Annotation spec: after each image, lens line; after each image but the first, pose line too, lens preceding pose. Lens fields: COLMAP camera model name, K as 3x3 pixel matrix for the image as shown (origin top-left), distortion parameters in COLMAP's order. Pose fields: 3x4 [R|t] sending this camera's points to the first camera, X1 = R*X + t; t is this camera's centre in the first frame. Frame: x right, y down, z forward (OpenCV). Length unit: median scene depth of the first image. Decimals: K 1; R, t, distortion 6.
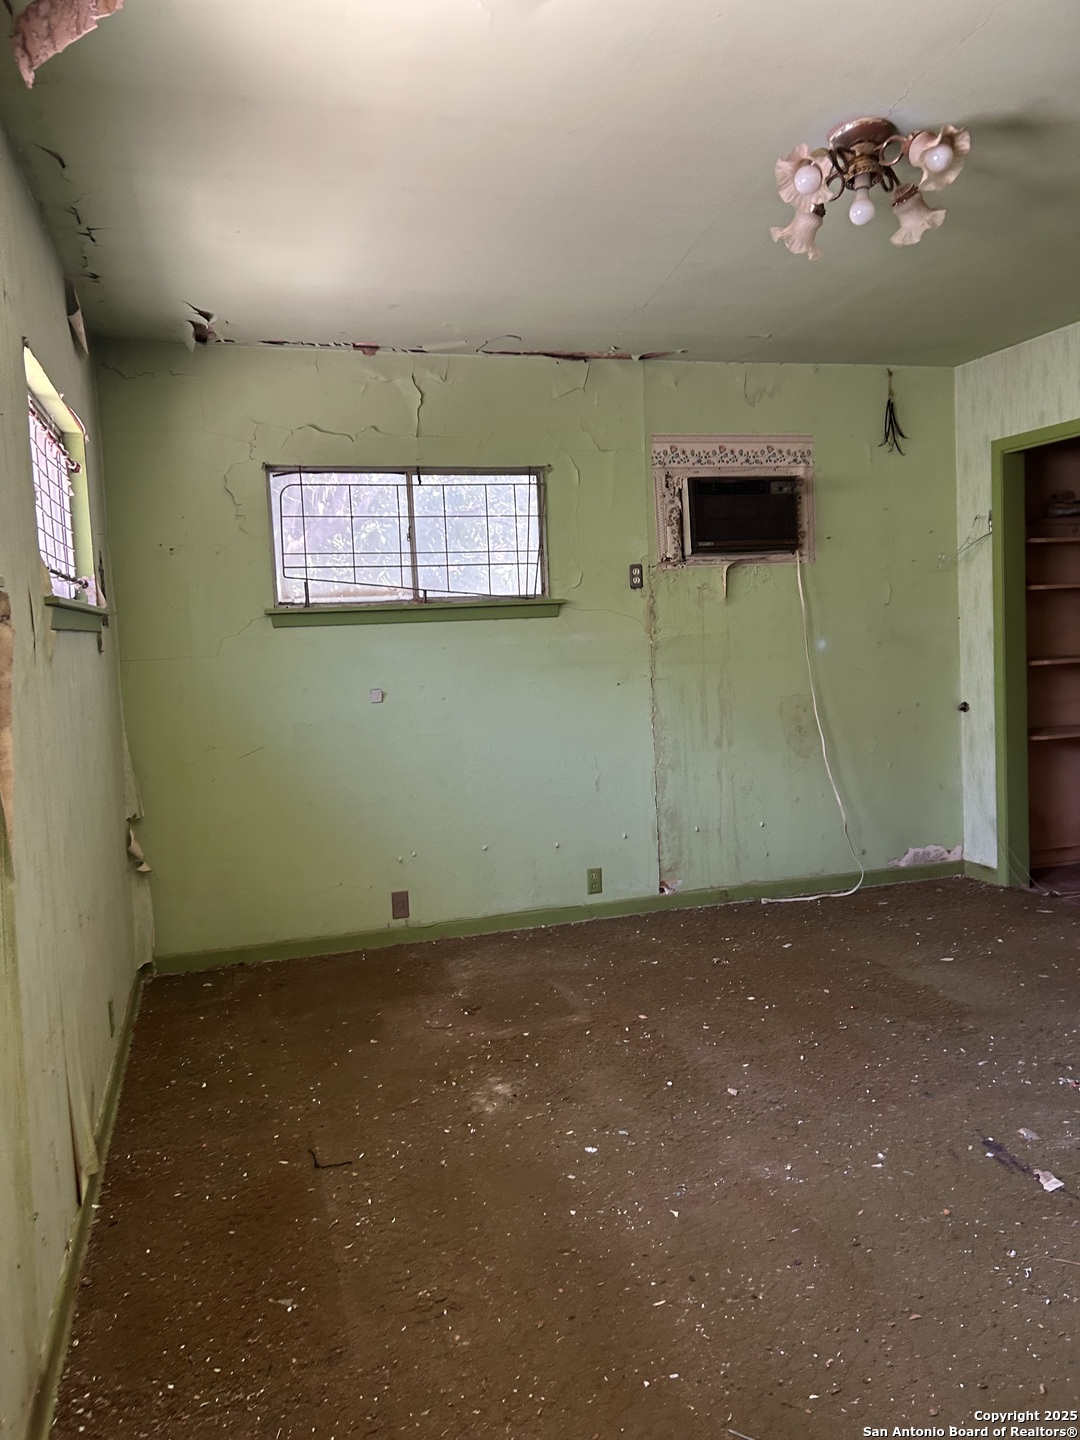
lens RADIAL K [[1085.0, 0, 541.1], [0, 1085.0, 708.6], [0, 0, 1]] dist [0.046021, -0.054183]
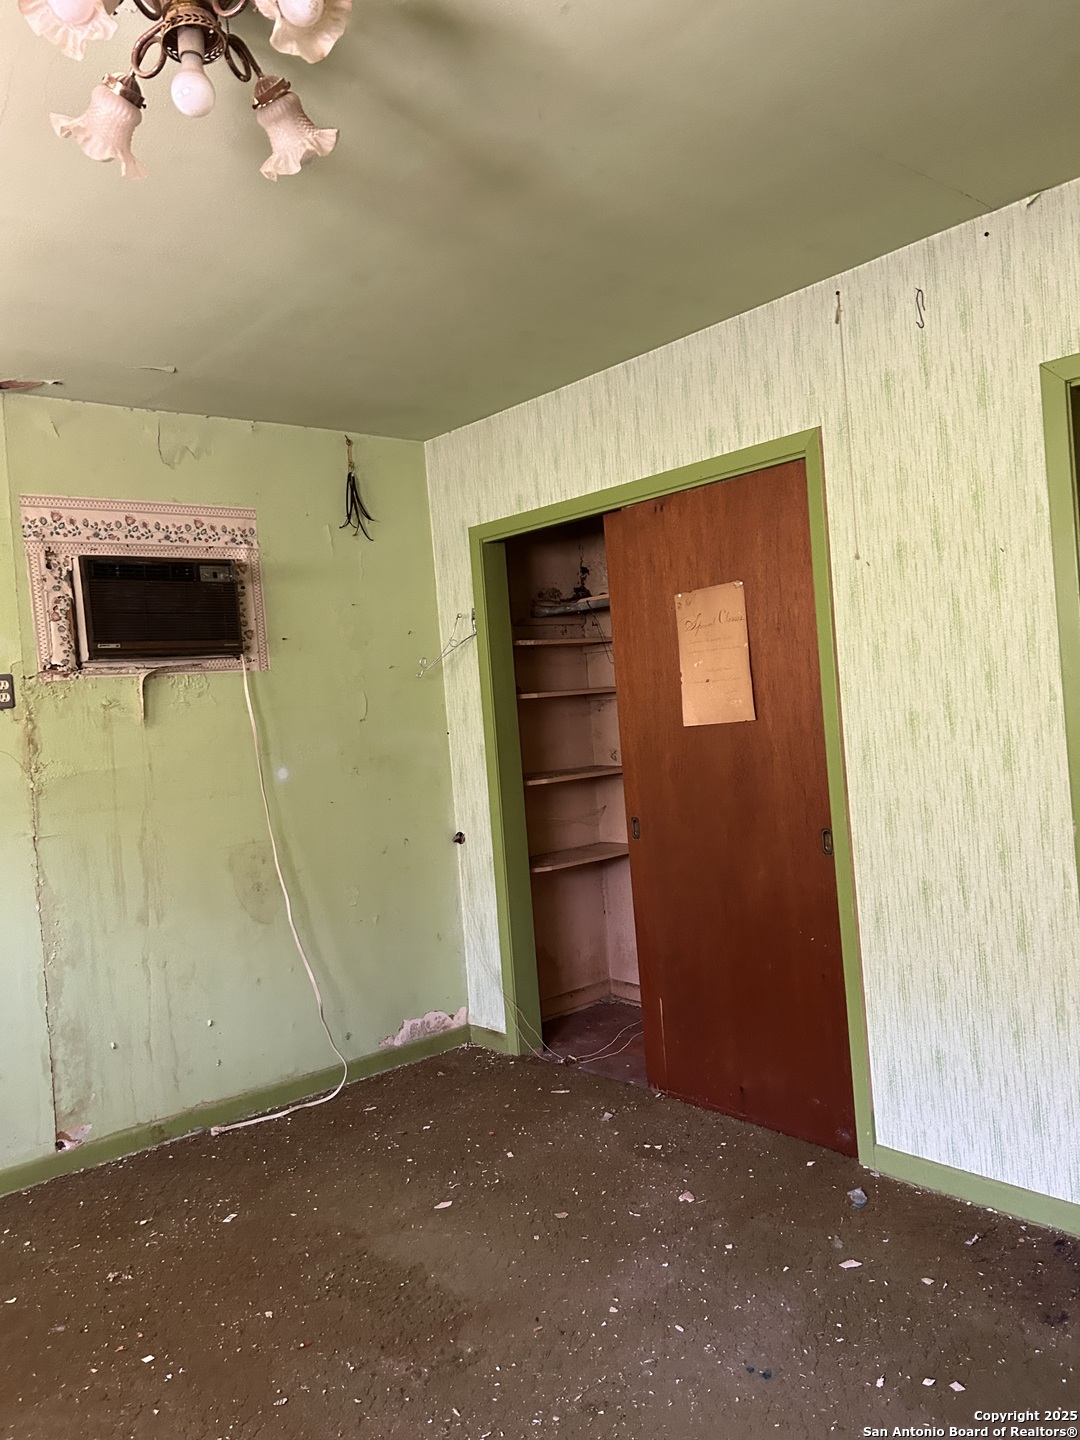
lens RADIAL K [[1085.0, 0, 531.7], [0, 1085.0, 709.6], [0, 0, 1]] dist [0.046021, -0.054183]
pose [[0.915114, -0.027190, 0.402278, 0.113299], [0.064050, 0.994858, -0.078460, -0.033577], [-0.398076, 0.097565, 0.912149, 0.221915]]
